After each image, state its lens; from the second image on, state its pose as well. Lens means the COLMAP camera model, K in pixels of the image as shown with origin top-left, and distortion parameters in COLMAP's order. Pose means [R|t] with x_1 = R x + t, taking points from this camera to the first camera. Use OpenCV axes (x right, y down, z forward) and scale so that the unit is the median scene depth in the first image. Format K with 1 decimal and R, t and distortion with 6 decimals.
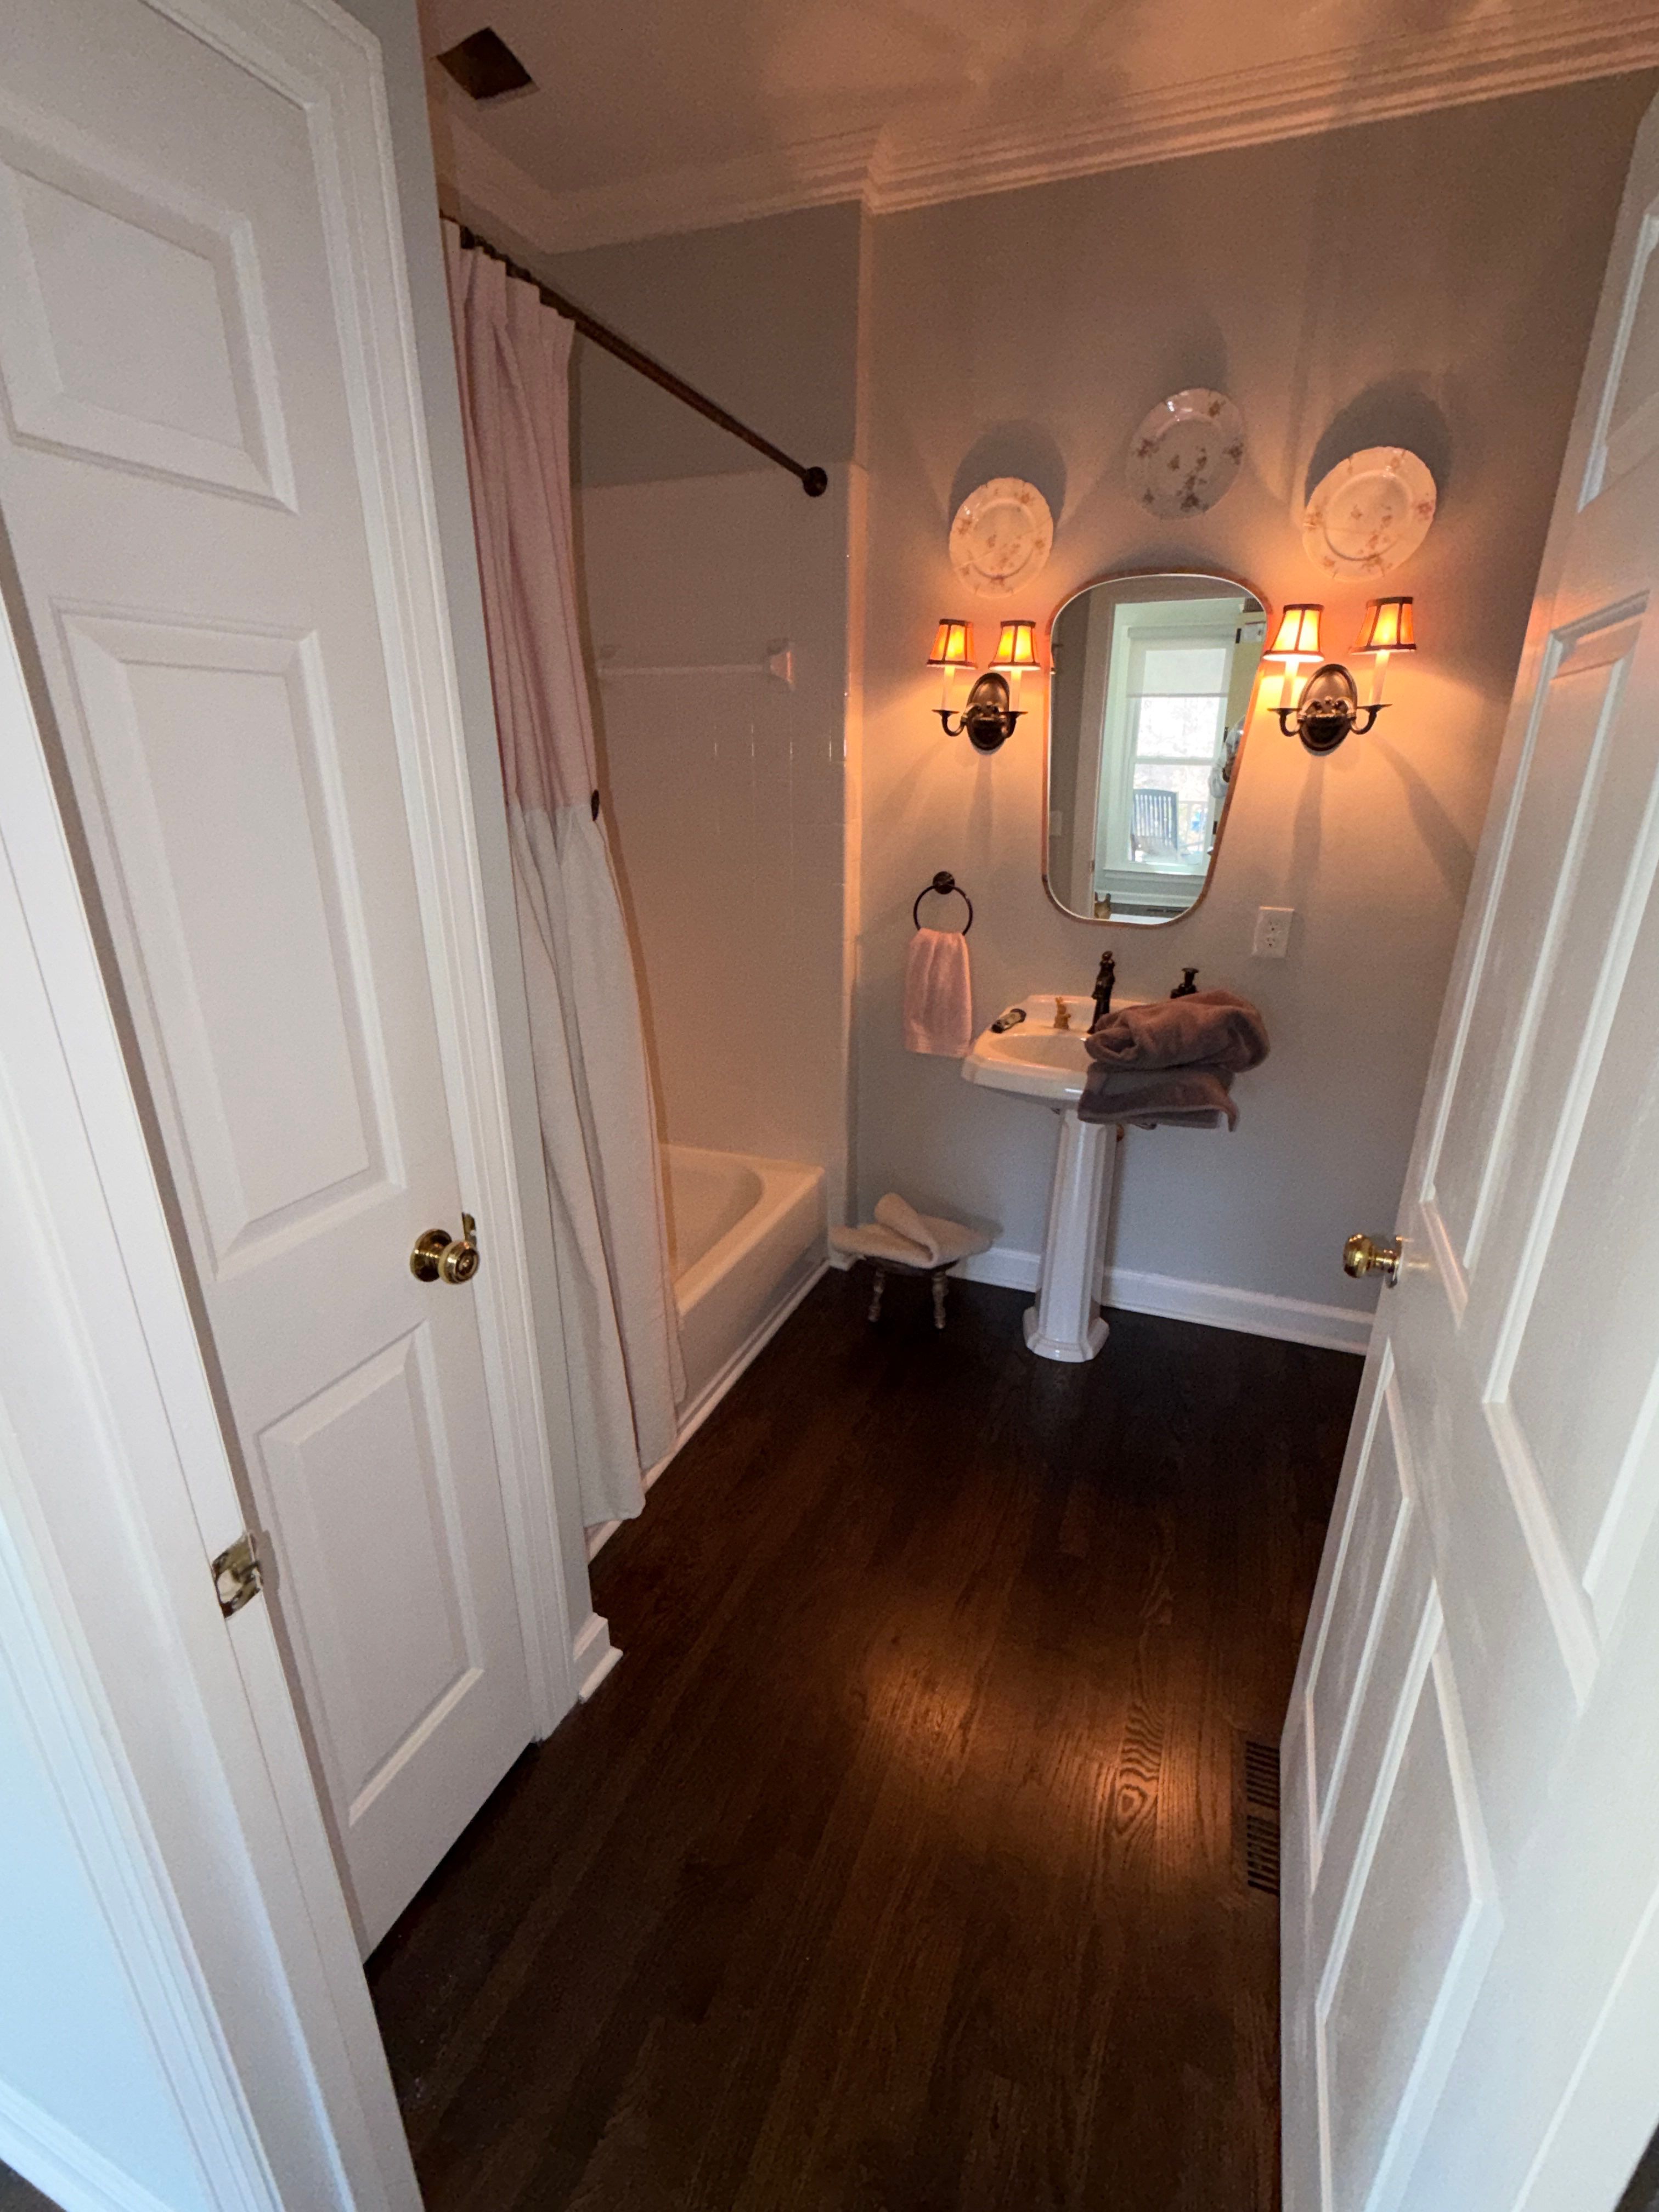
lens RADIAL K [[963.5, 0, 831.1], [0, 963.5, 1111.0], [0, 0, 1]] dist [0.000006, -0.000361]
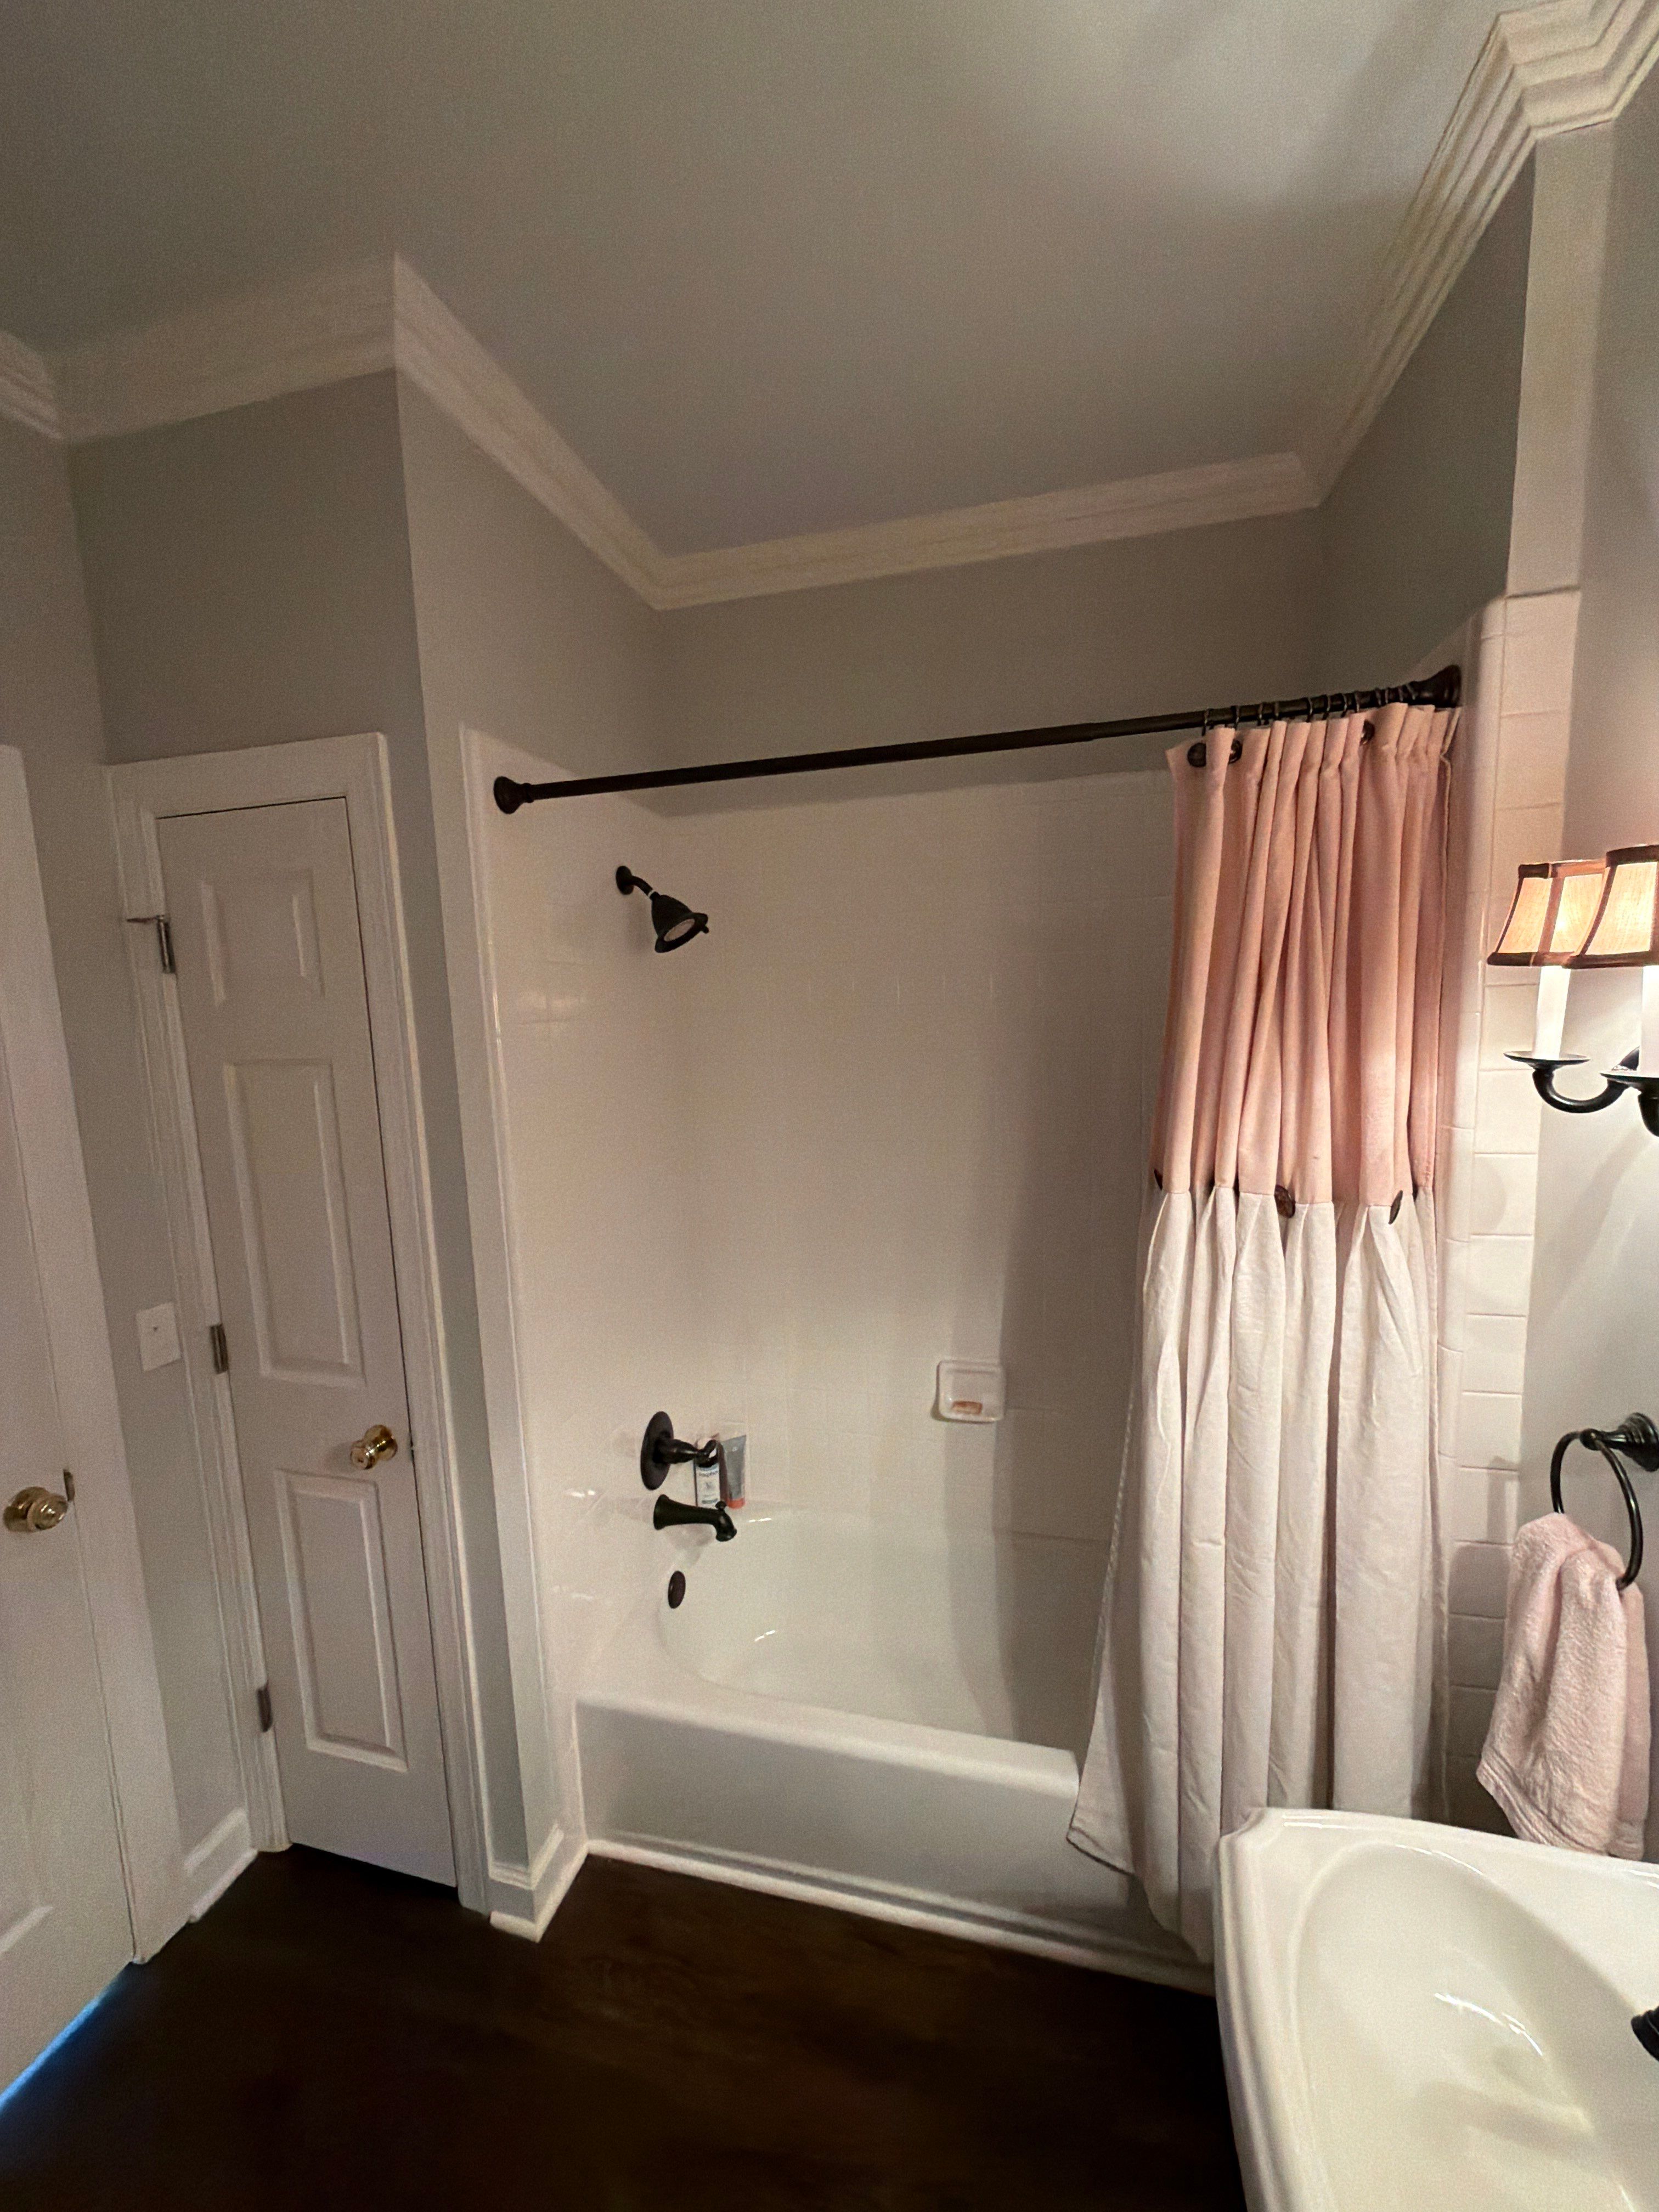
lens RADIAL K [[880.6, 0, 831.1], [0, 880.6, 1104.5], [0, 0, 1]] dist [0.001070, 0.000141]
pose [[0.103118, 0.106612, -0.988939, 0.506878], [-0.300840, 0.951016, 0.071155, -0.350774], [0.948083, 0.290176, 0.130140, 0.698938]]
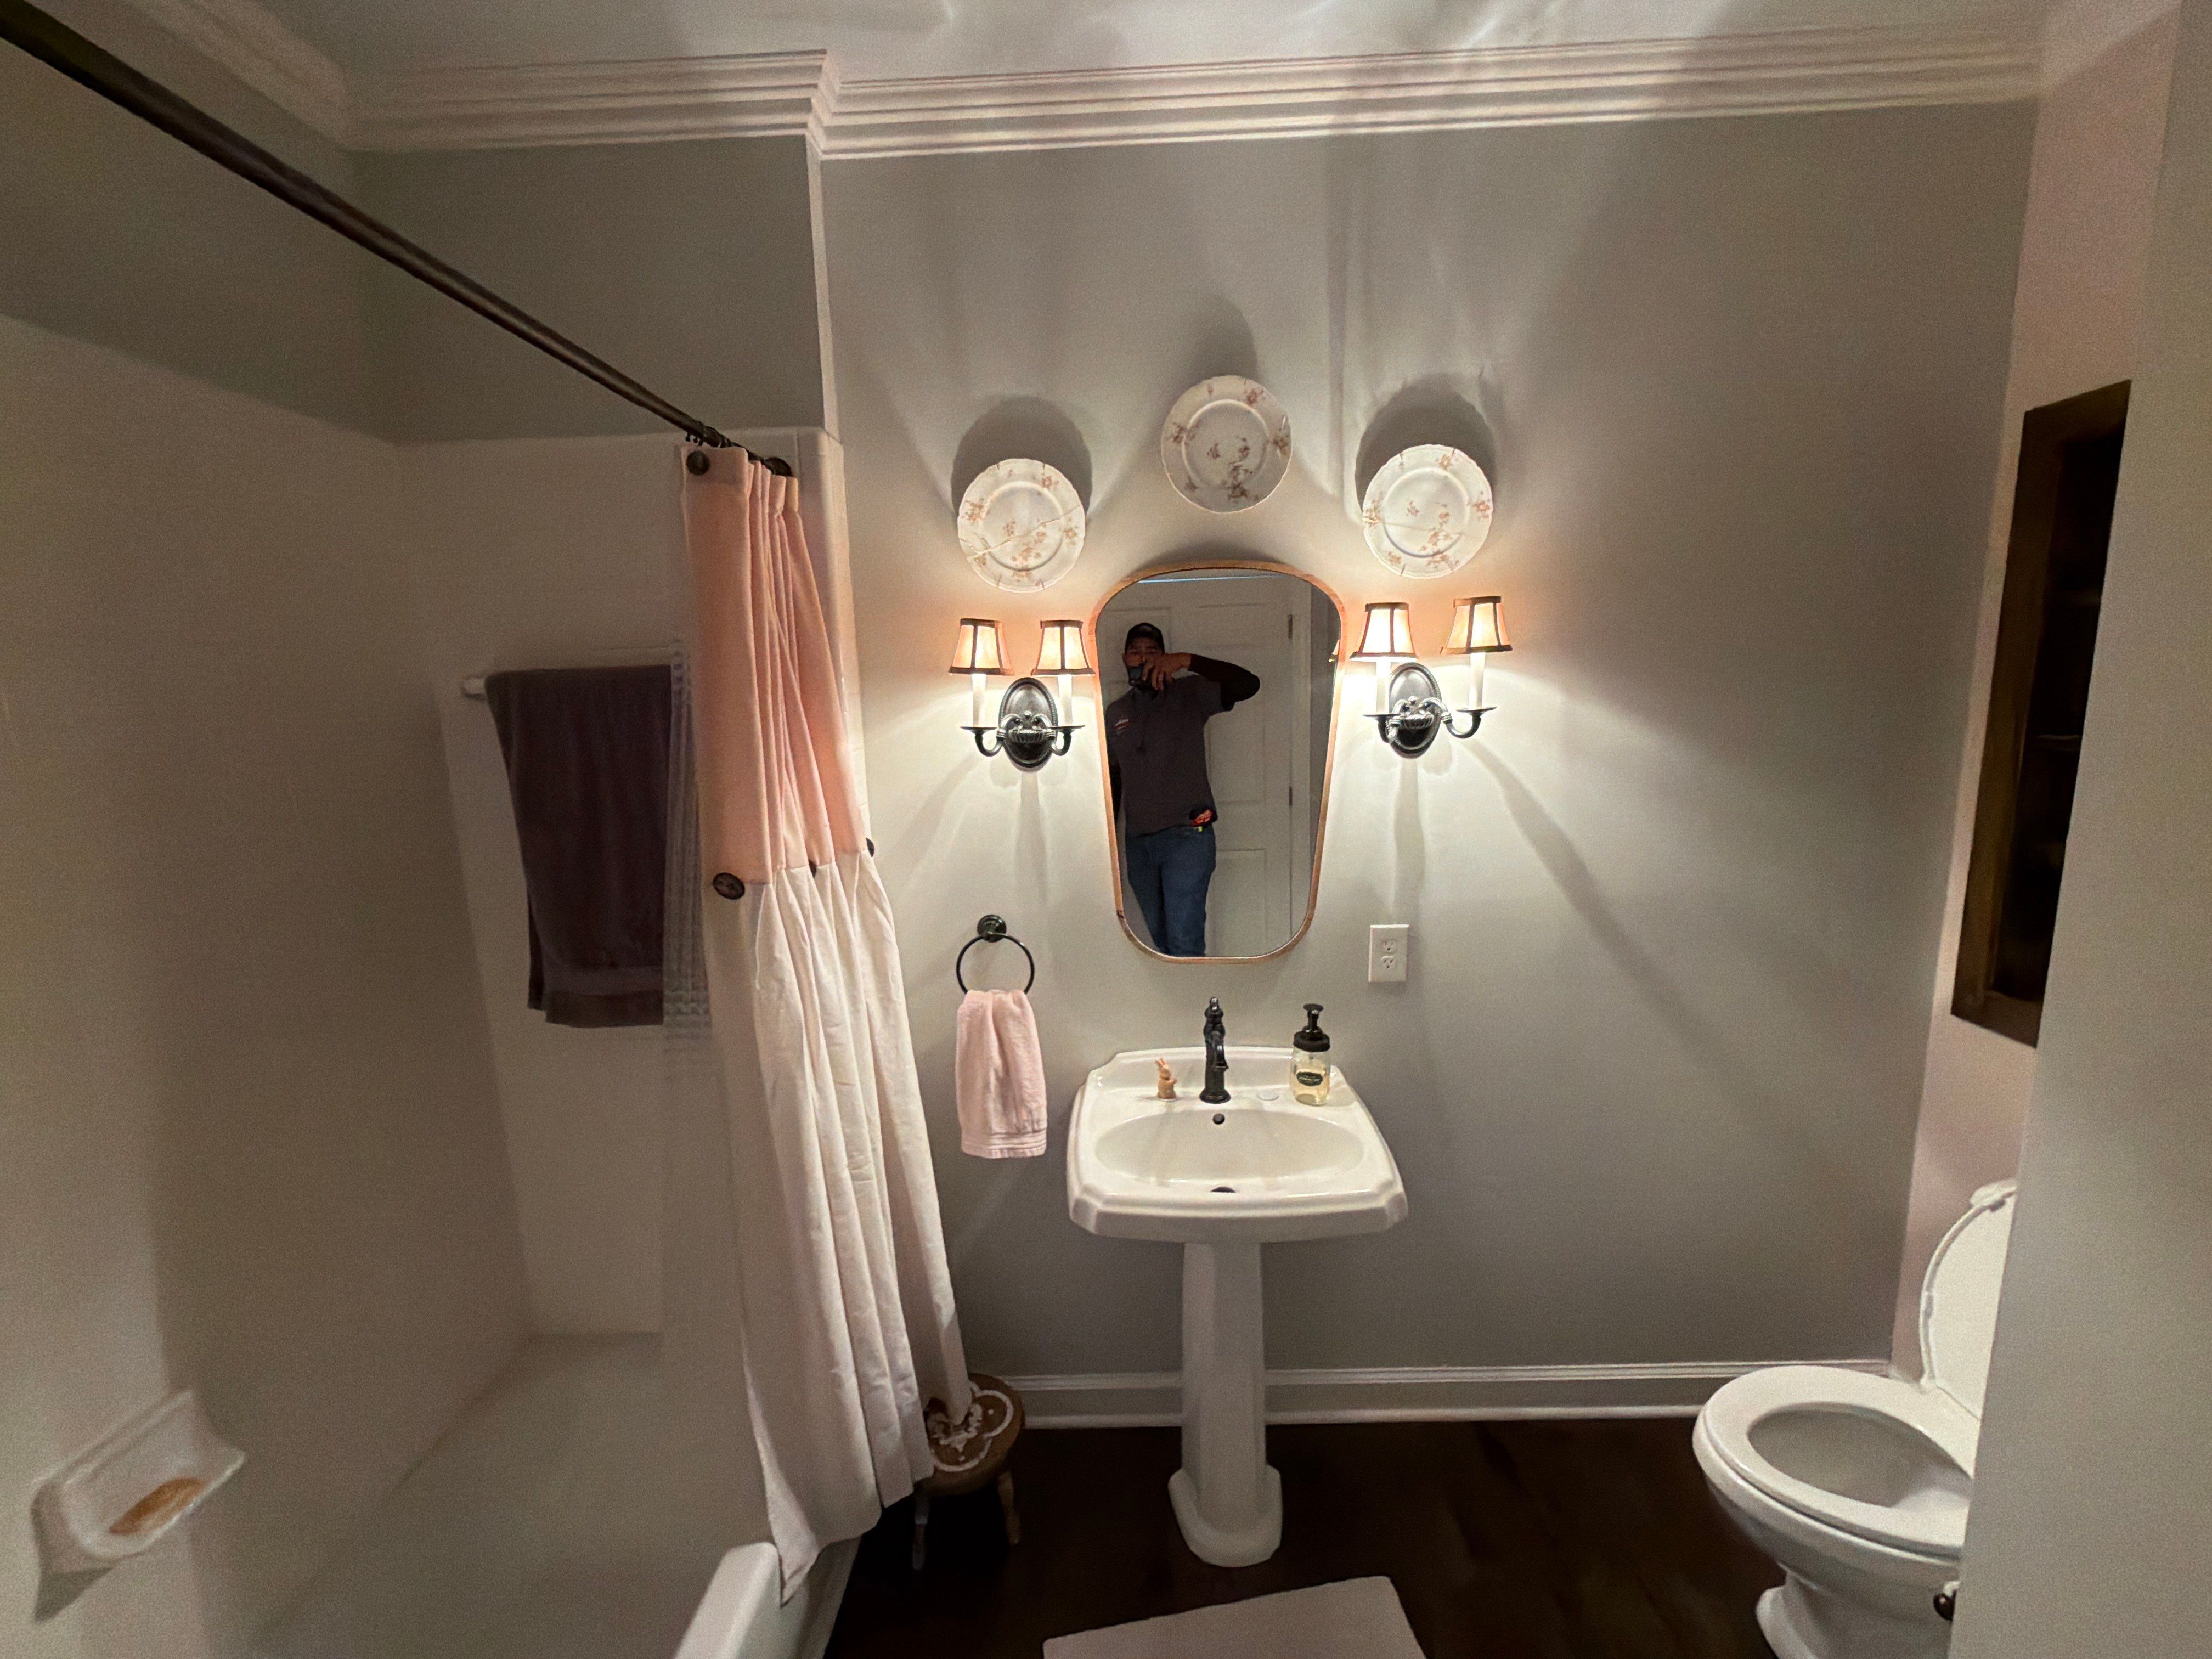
lens RADIAL K [[880.6, 0, 1104.6], [0, 880.6, 830.6], [0, 0, 1]] dist [0.001070, 0.000141]
pose [[0.939136, -0.090042, 0.331536, -0.029512], [0.155338, 0.972053, -0.176023, -0.208700], [-0.306421, 0.216809, 0.926877, 0.356554]]
